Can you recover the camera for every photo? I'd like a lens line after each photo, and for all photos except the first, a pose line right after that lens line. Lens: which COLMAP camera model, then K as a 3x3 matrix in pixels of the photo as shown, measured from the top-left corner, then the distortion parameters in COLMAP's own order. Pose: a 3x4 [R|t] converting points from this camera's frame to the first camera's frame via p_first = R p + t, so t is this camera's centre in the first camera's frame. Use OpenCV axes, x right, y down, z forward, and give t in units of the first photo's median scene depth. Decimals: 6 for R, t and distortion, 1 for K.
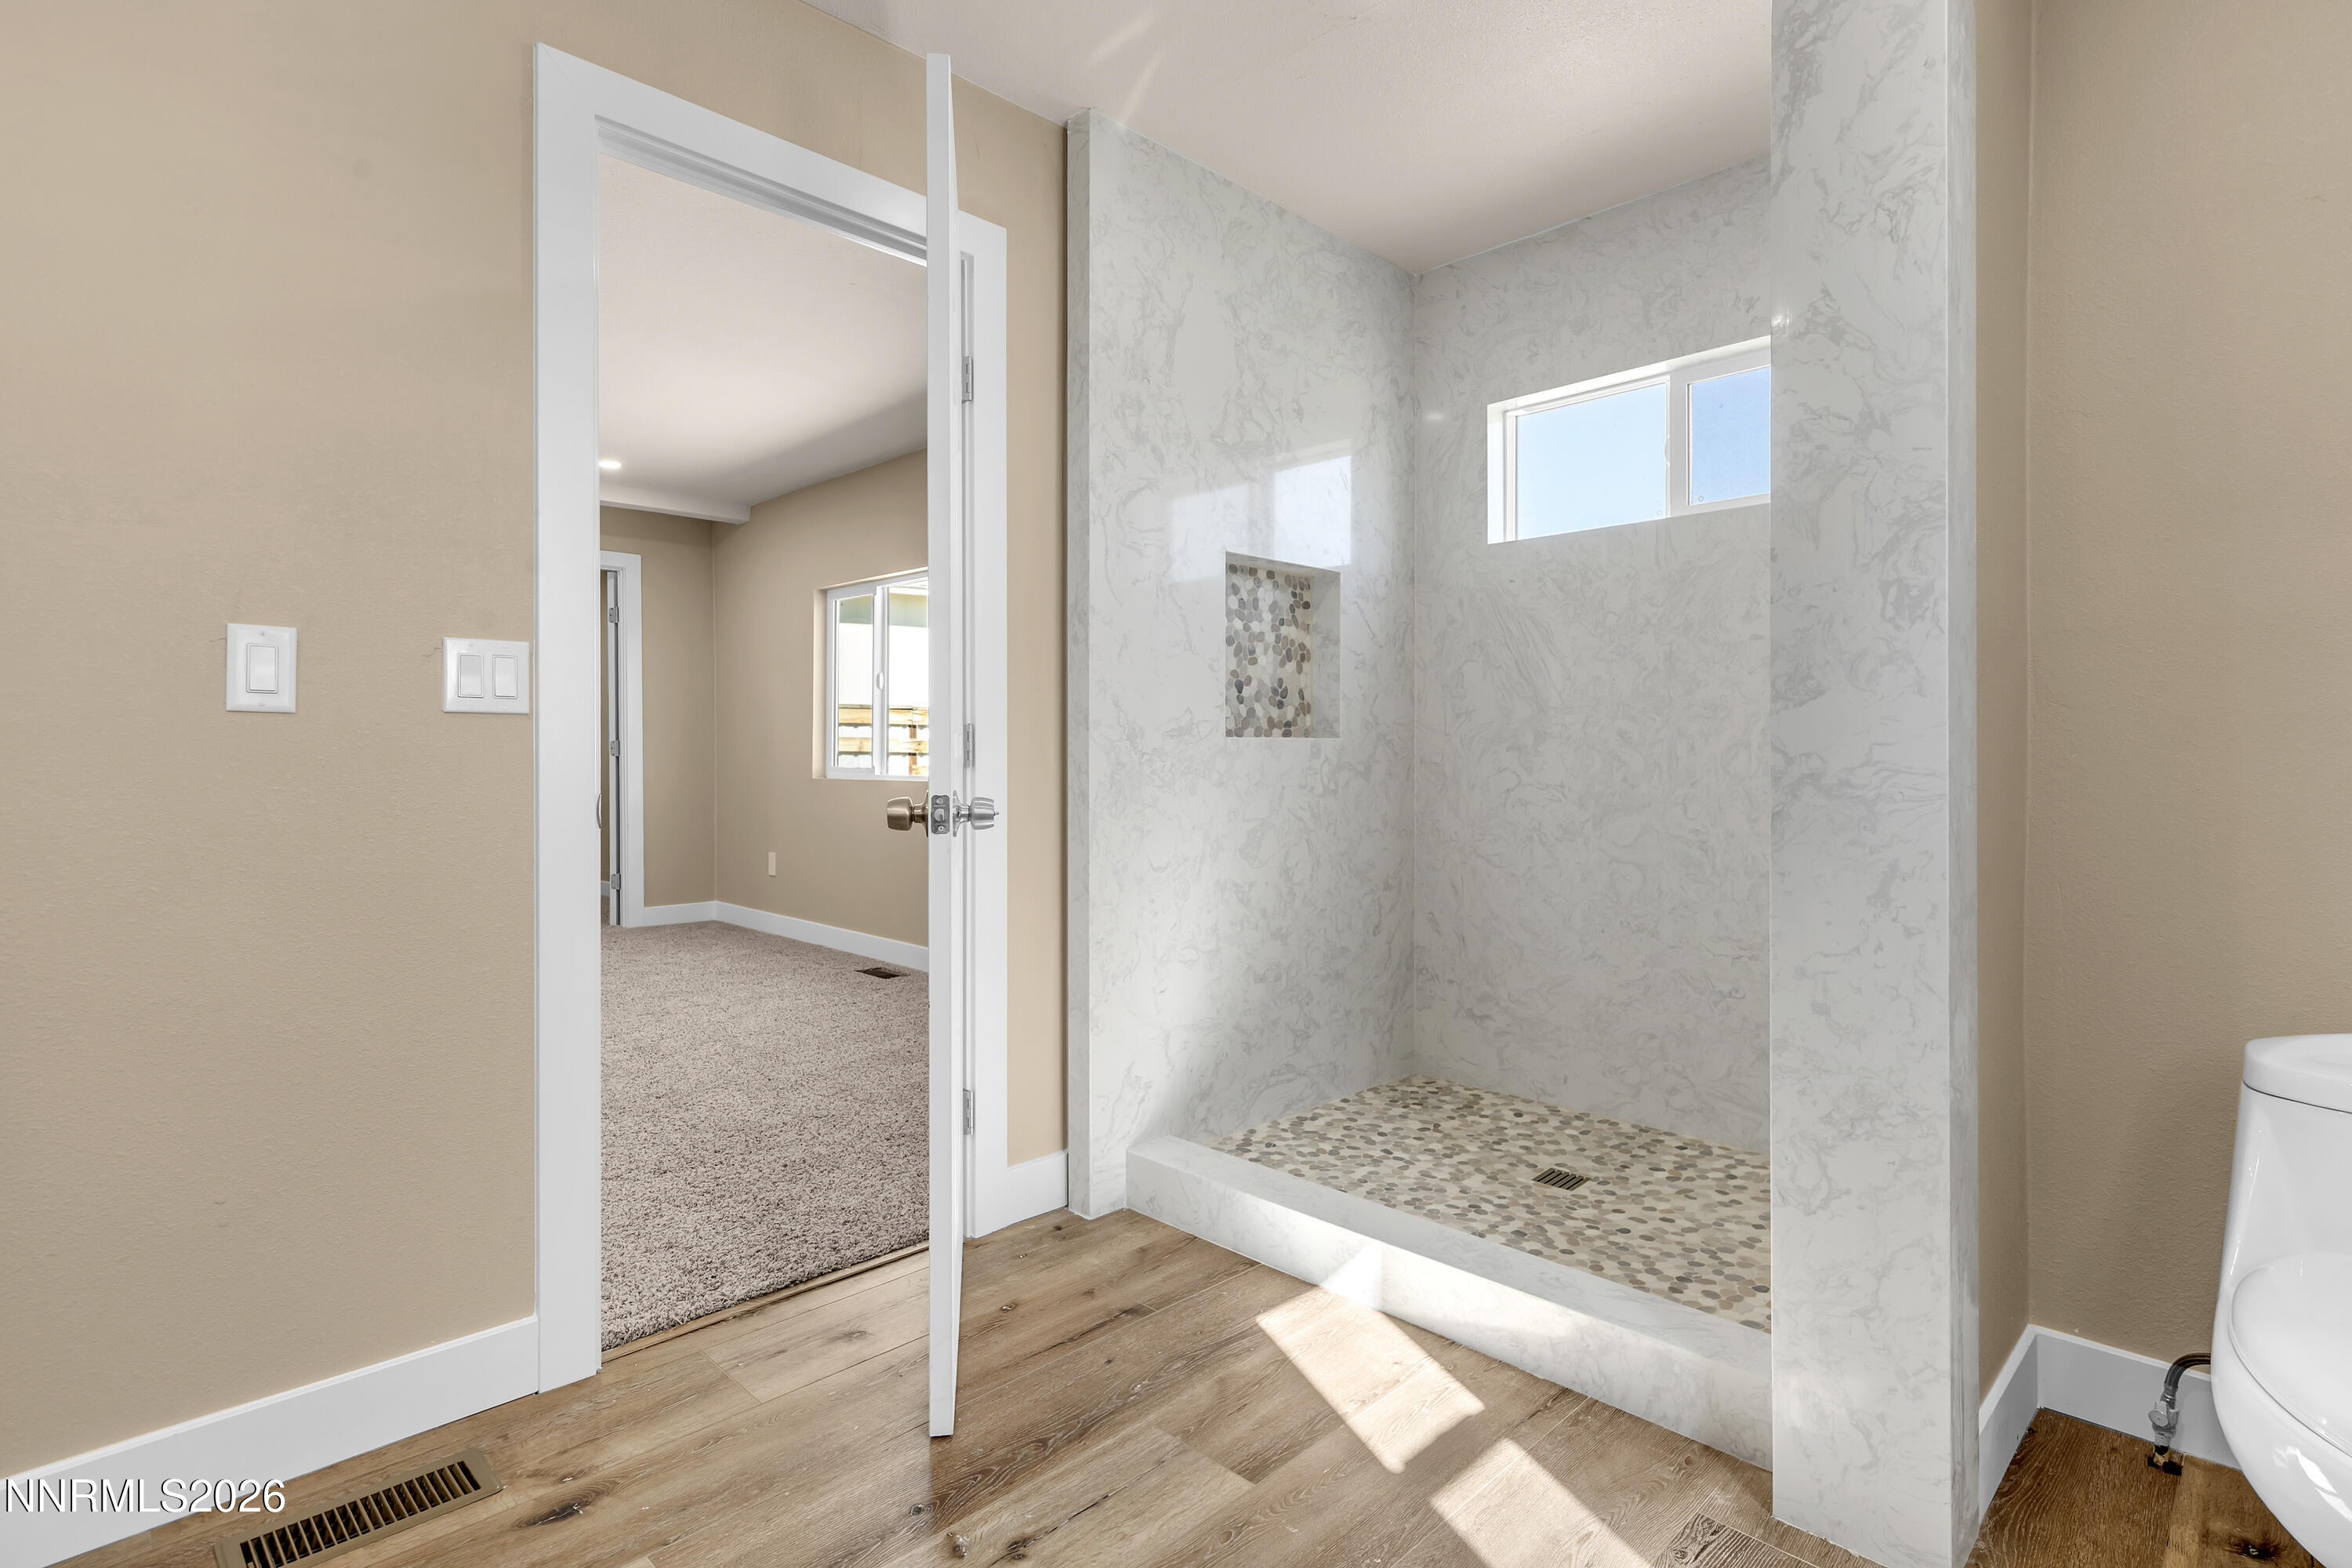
lens RADIAL K [[1129.2, 0, 1160.1], [0, 1129.2, 770.5], [0, 0, 1]] dist [-0.002309, -0.002057]
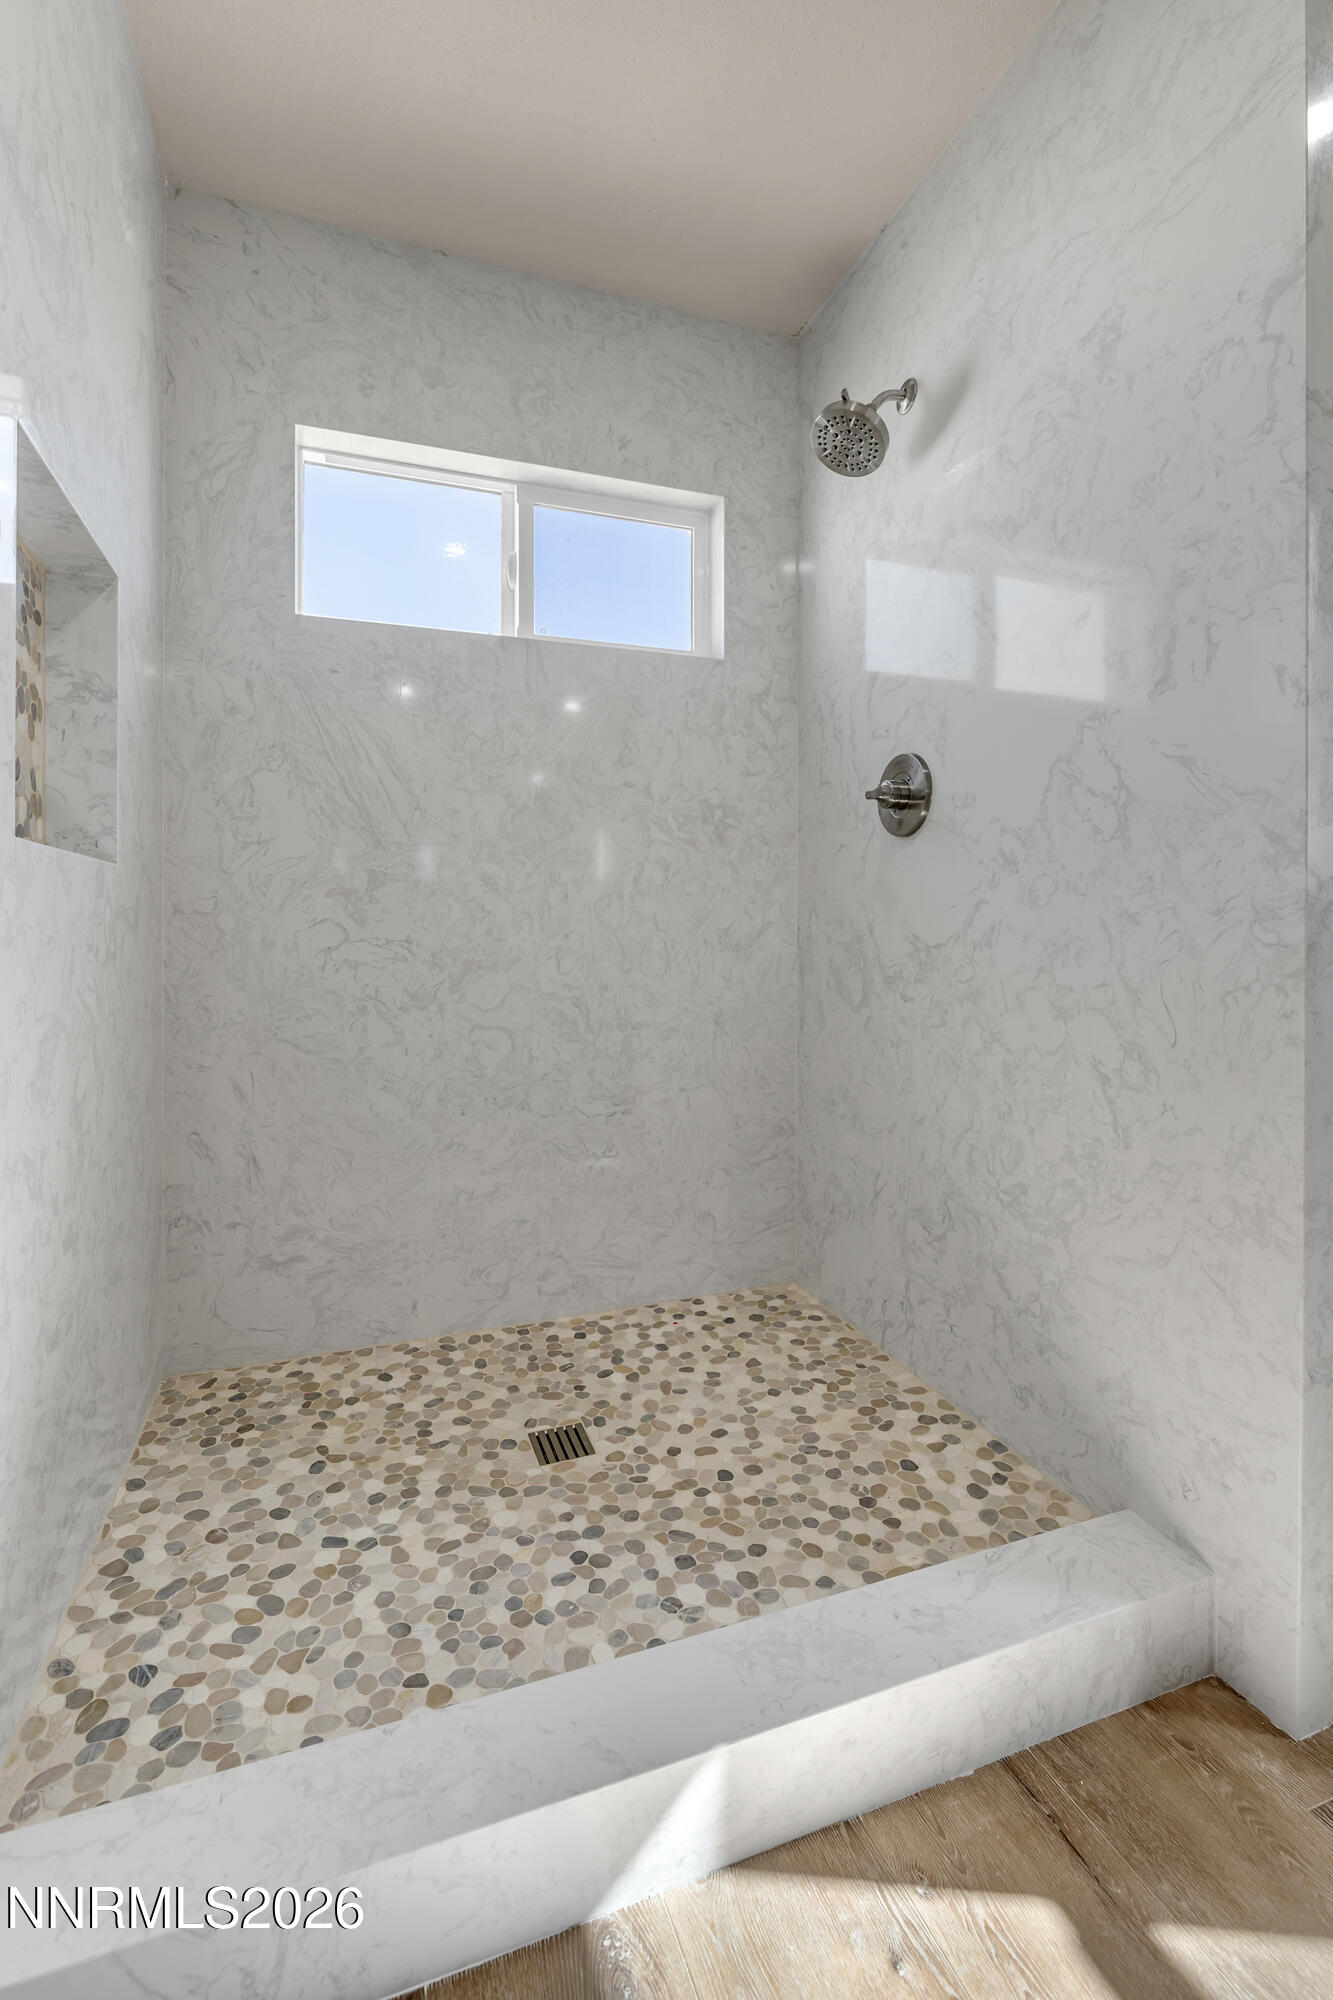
lens RADIAL K [[900.9, 0, 716.1], [0, 900.9, 931.4], [0, 0, 1]] dist [-0.000778, -0.003258]
pose [[0.412511, -0.003840, 0.910944, -0.149271], [0.012049, 0.999927, -0.001242, 0.011181], [-0.910873, 0.011488, 0.412527, 0.588942]]
